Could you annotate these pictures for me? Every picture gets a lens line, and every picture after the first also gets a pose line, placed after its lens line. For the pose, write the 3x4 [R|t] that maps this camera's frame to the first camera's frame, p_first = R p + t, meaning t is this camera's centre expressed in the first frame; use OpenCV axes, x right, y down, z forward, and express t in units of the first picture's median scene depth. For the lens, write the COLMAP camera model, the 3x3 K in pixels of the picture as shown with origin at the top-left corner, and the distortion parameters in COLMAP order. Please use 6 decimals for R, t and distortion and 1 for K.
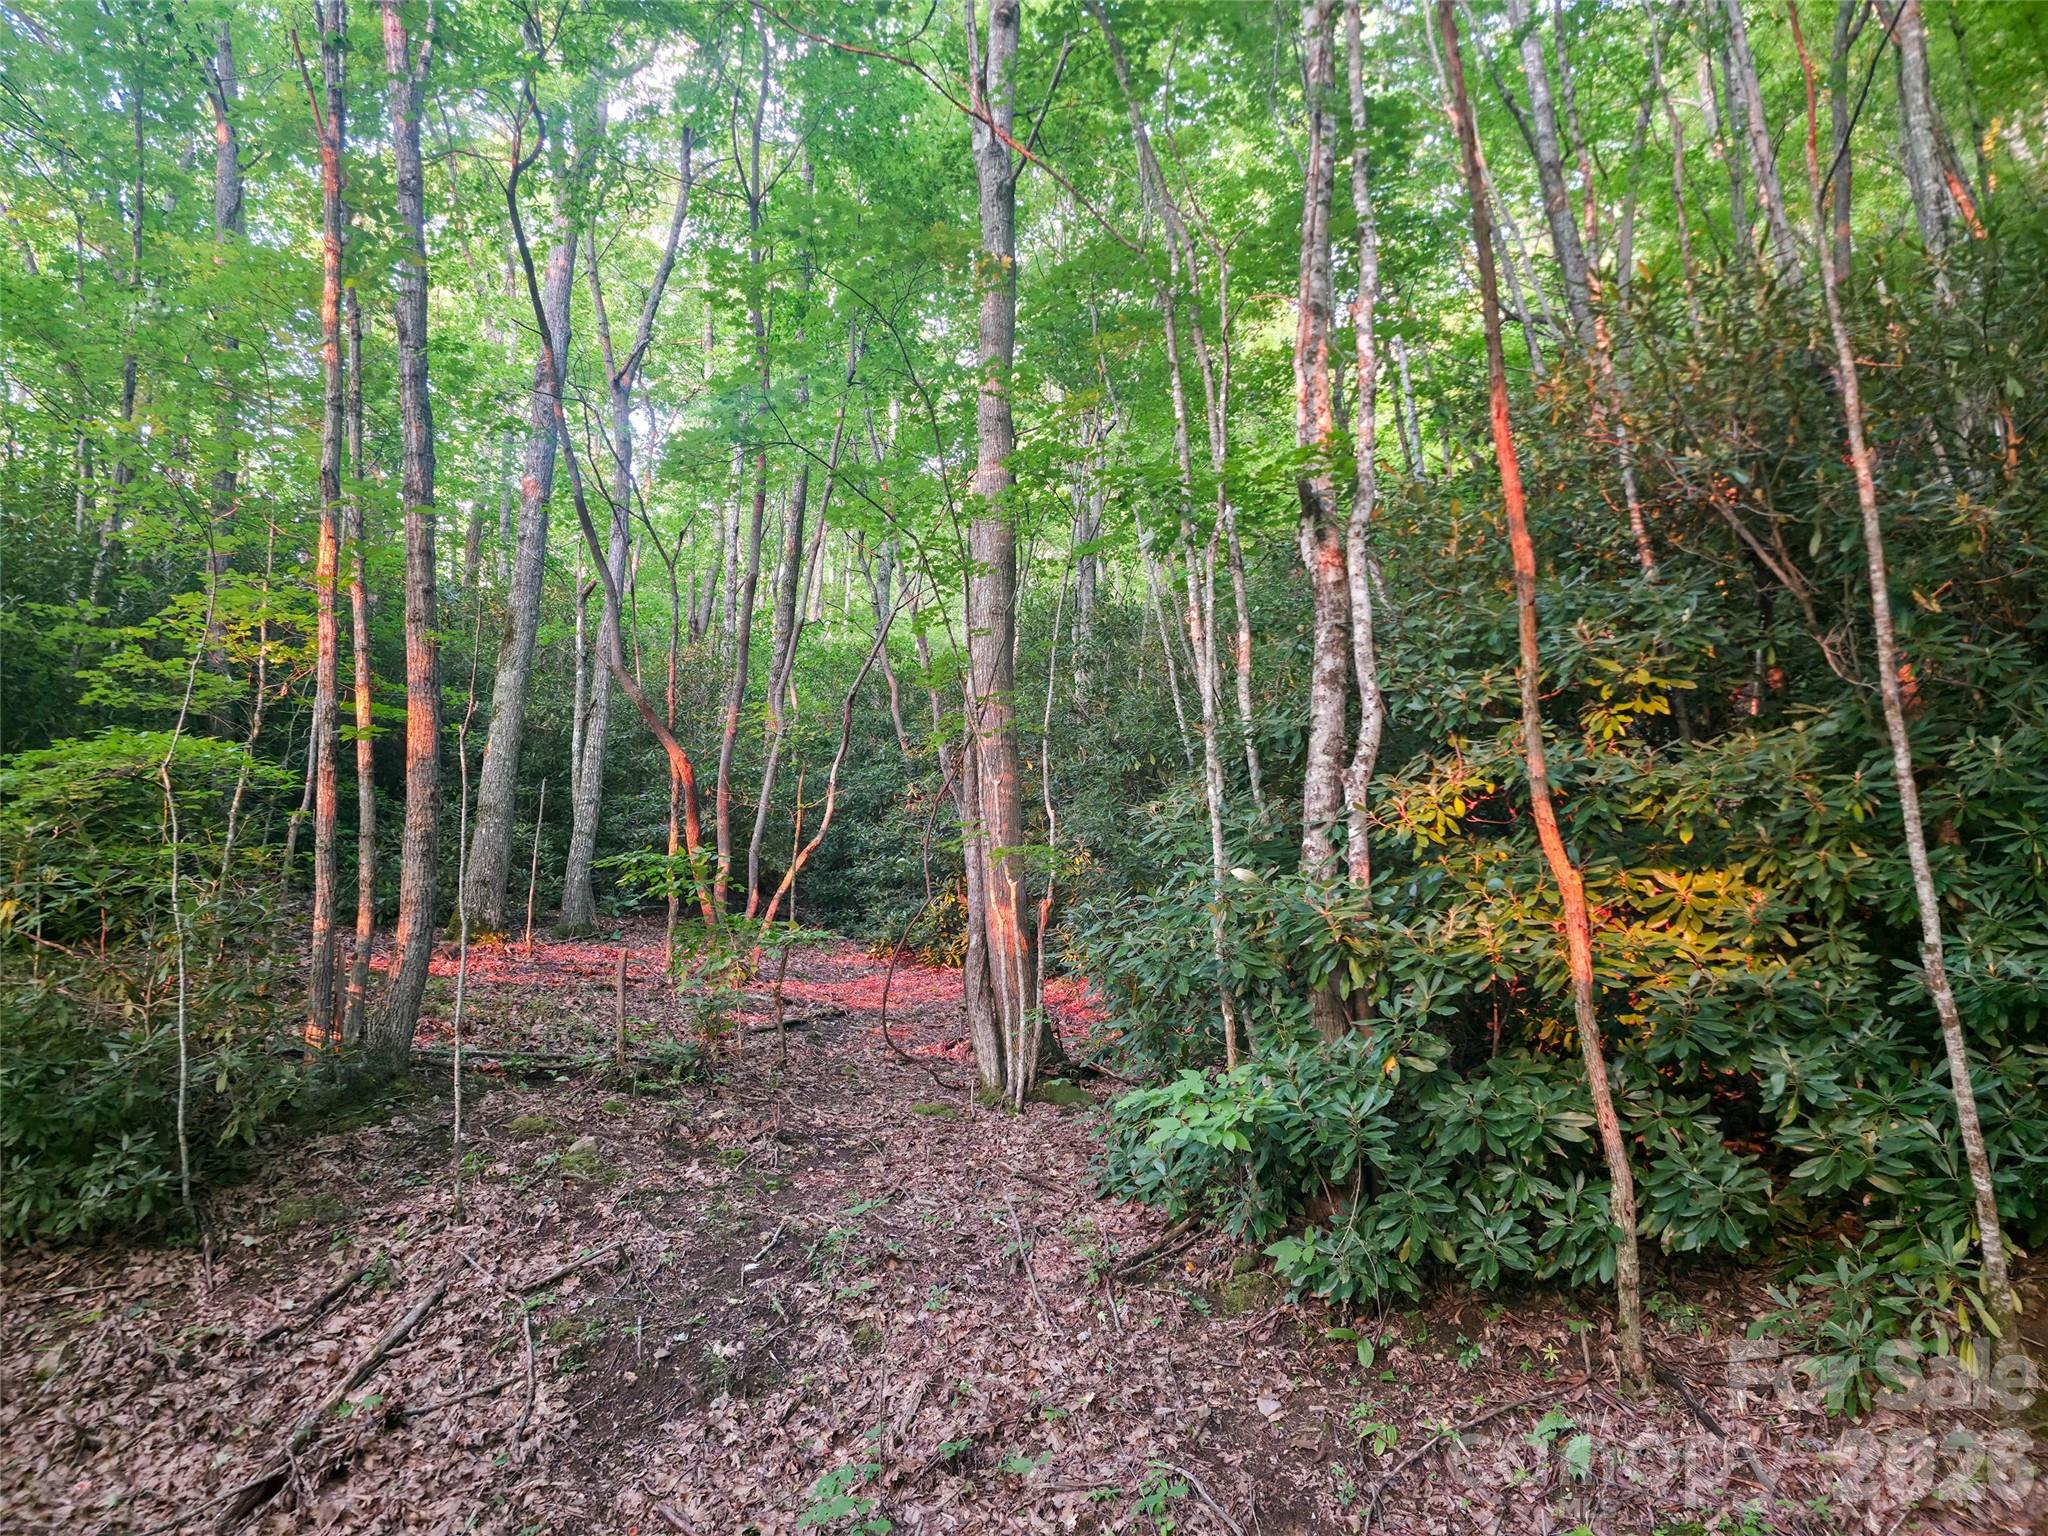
lens RADIAL K [[1359.0, 0, 1014.8], [0, 1359.0, 756.3], [0, 0, 1]] dist [0.037434, -0.028793]
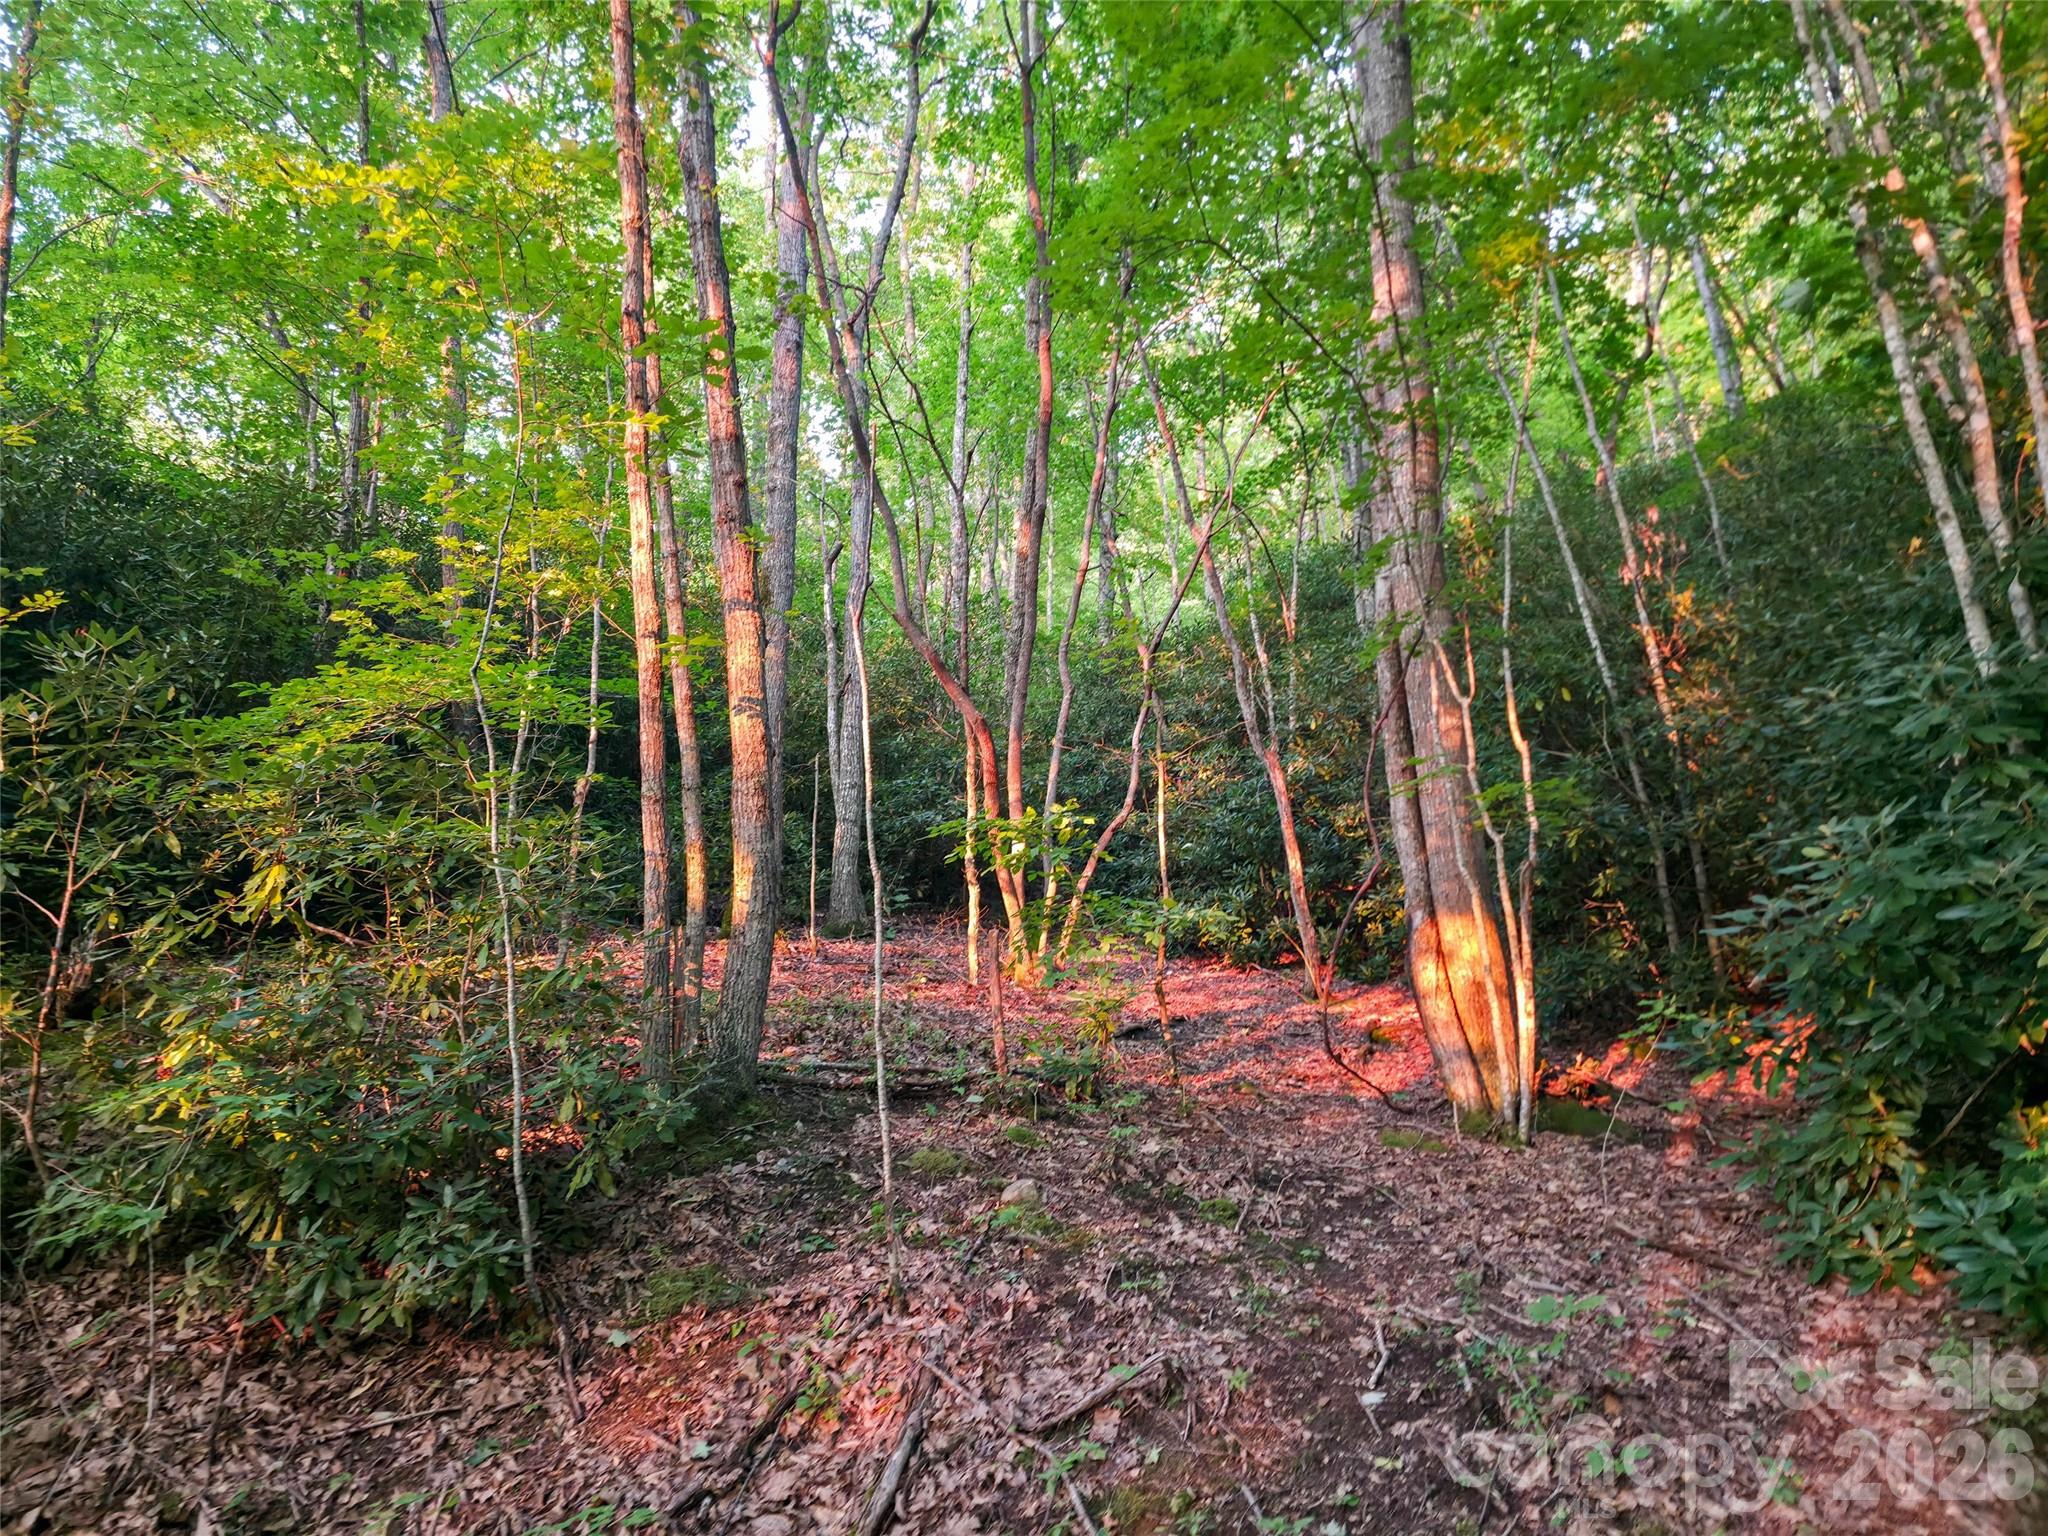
lens RADIAL K [[1359.0, 0, 1039.2], [0, 1359.0, 765.6], [0, 0, 1]] dist [0.037434, -0.028793]
pose [[0.994482, -0.027138, -0.101339, -0.274188], [0.026941, 0.999632, -0.003312, 0.073215], [0.101391, 0.000563, 0.994846, 0.340070]]
